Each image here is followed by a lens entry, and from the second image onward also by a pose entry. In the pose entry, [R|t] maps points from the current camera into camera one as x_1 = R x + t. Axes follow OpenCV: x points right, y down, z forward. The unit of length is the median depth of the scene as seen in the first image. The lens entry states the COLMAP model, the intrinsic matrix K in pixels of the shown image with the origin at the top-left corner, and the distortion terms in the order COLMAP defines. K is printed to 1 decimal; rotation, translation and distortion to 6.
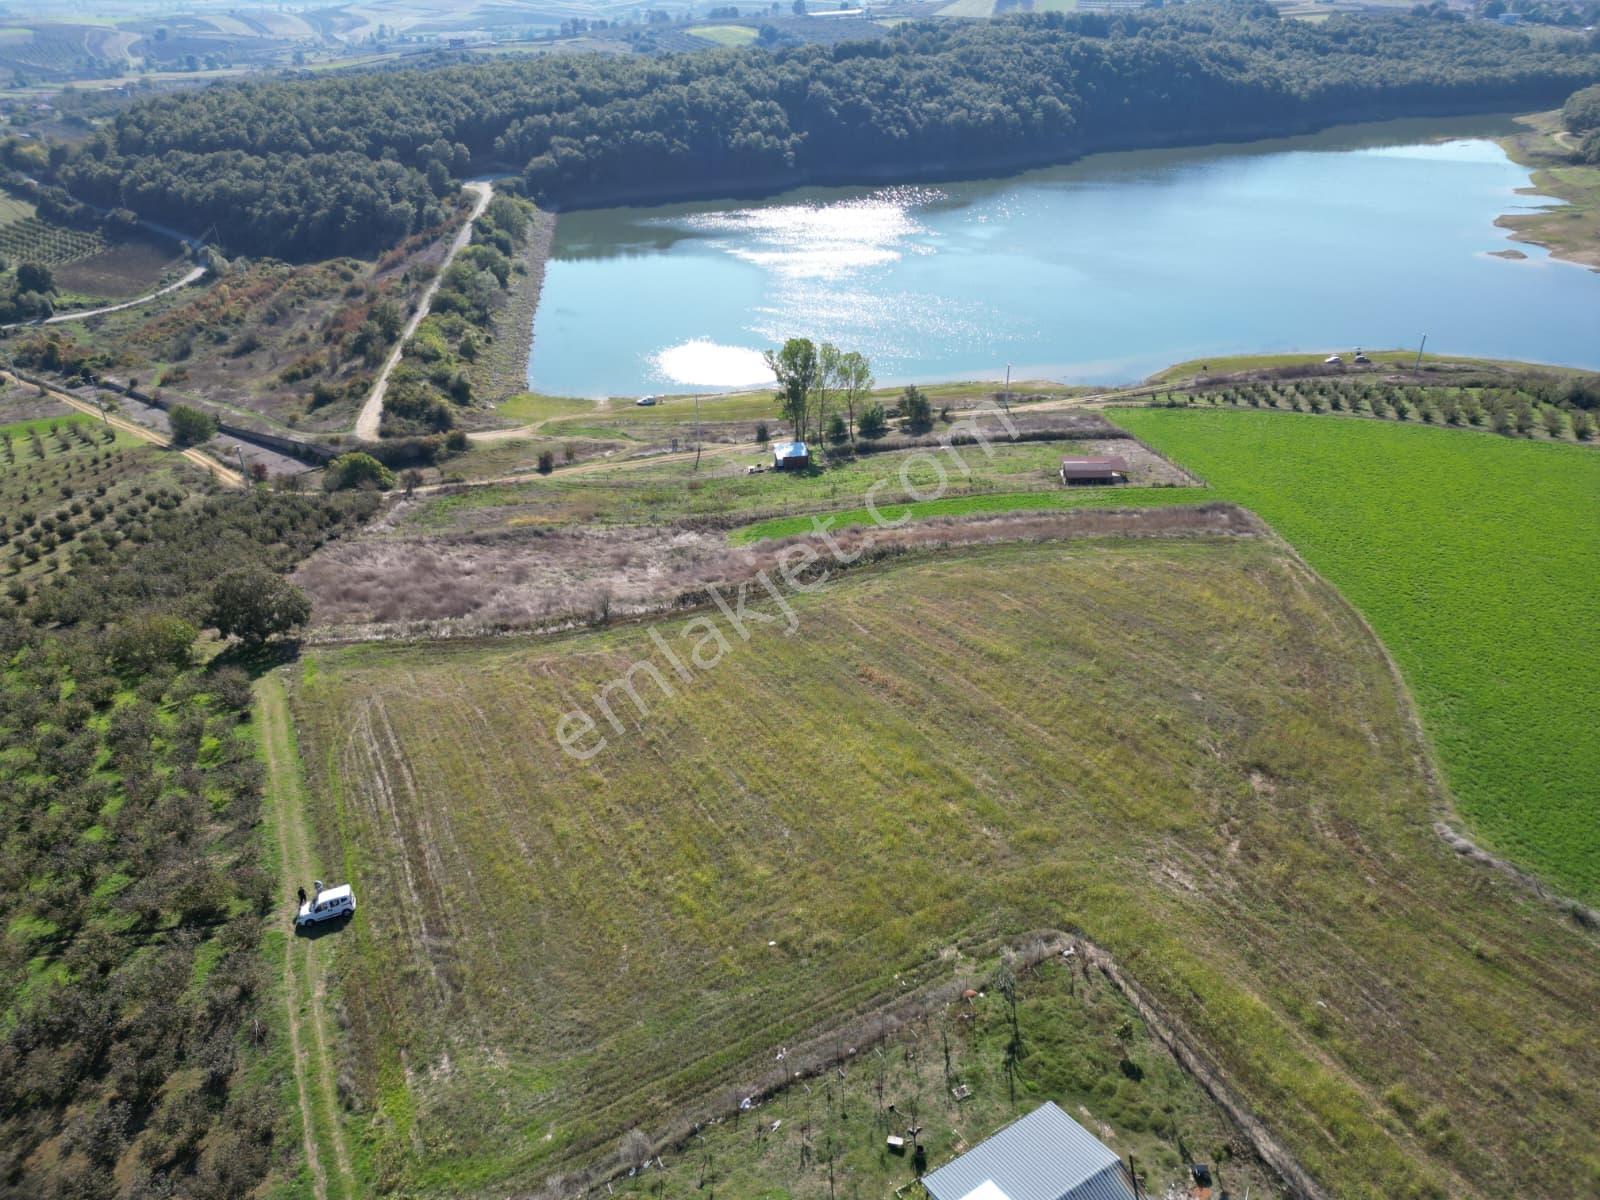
lens RADIAL K [[1119.8, 0, 800.0], [0, 1119.8, 600.0], [0, 0, 1]] dist [0.061581, -0.051683]
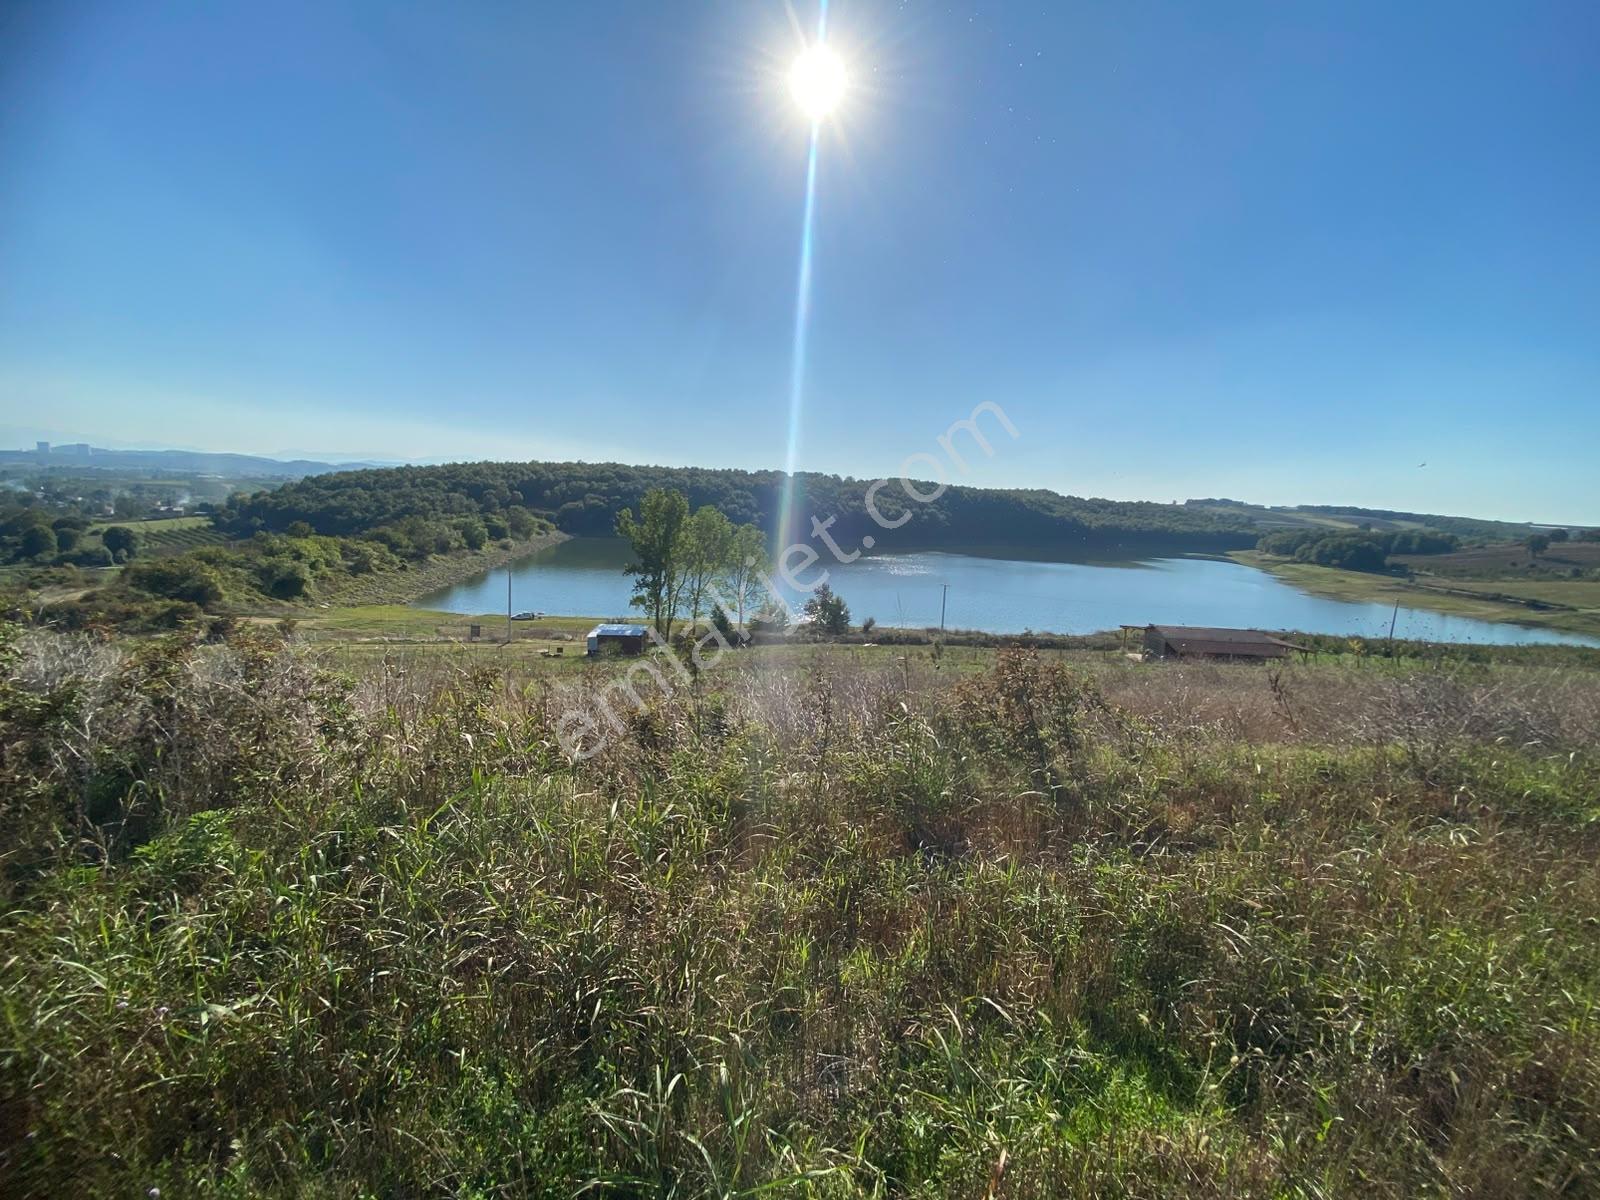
lens RADIAL K [[635.8, 0, 834.7], [0, 635.8, 597.5], [0, 0, 1]] dist [-0.037277, -0.000436]
pose [[0.994893, 0.063077, 0.078801, 0.043977], [-0.030368, 0.931574, -0.362282, -0.016153], [-0.096261, 0.358038, 0.928732, 0.362981]]
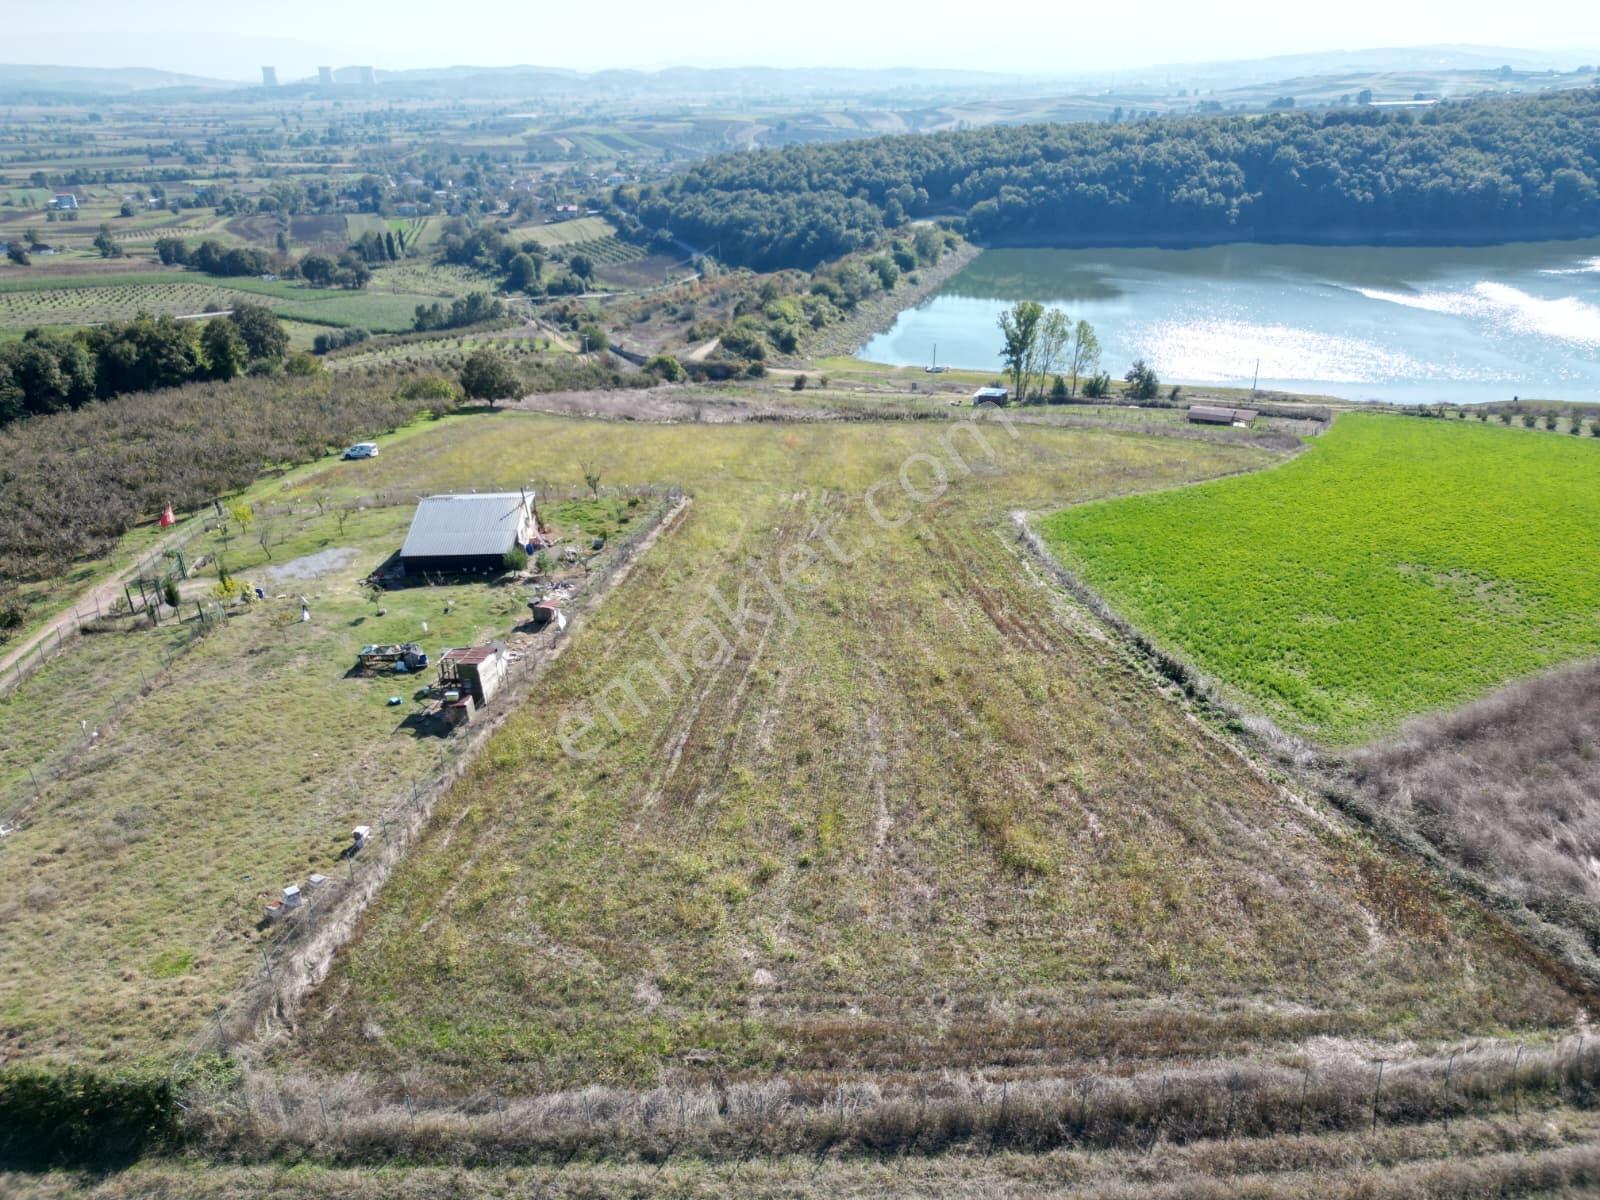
lens RADIAL K [[1121.0, 0, 800.0], [0, 1121.0, 600.0], [0, 0, 1]] dist [0.061933, -0.057754]
pose [[0.887945, 0.190041, -0.418854, 0.184212], [-0.222656, 0.974438, -0.029898, 0.080532], [0.402466, 0.119809, 0.907561, -0.045856]]
